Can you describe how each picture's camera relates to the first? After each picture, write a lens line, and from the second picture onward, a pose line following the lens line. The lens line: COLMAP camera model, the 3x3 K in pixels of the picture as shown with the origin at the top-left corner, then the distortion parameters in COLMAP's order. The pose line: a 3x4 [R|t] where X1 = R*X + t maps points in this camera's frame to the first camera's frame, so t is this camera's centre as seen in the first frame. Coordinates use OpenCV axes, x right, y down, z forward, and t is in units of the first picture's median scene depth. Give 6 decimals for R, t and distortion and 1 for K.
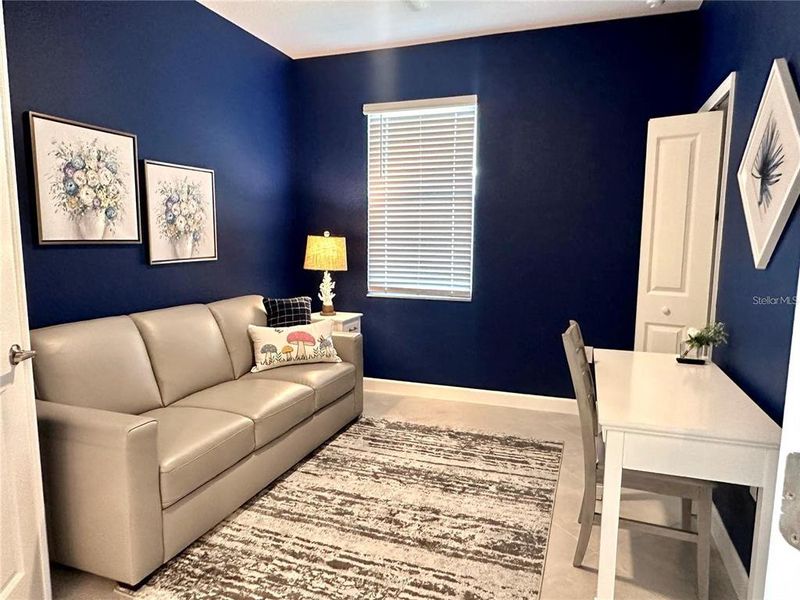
lens RADIAL K [[528.5, 0, 400.2], [0, 528.5, 299.9], [0, 0, 1]] dist [-0.000606, -0.006554]
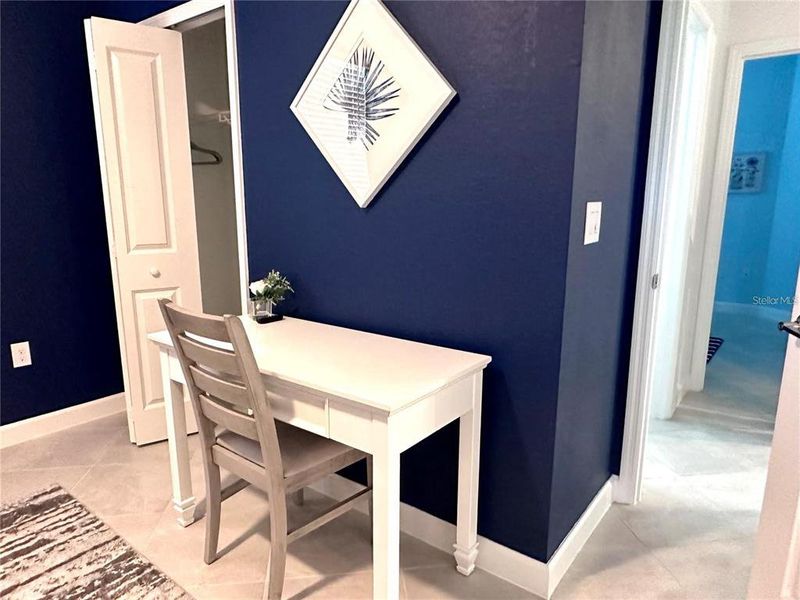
lens RADIAL K [[528.5, 0, 401.0], [0, 528.5, 306.4], [0, 0, 1]] dist [-0.000606, -0.006554]
pose [[0.322183, -0.203751, 0.924491, -0.152319], [0.119954, 0.977479, 0.173625, -0.026127], [-0.939047, 0.054958, 0.339368, 0.375830]]
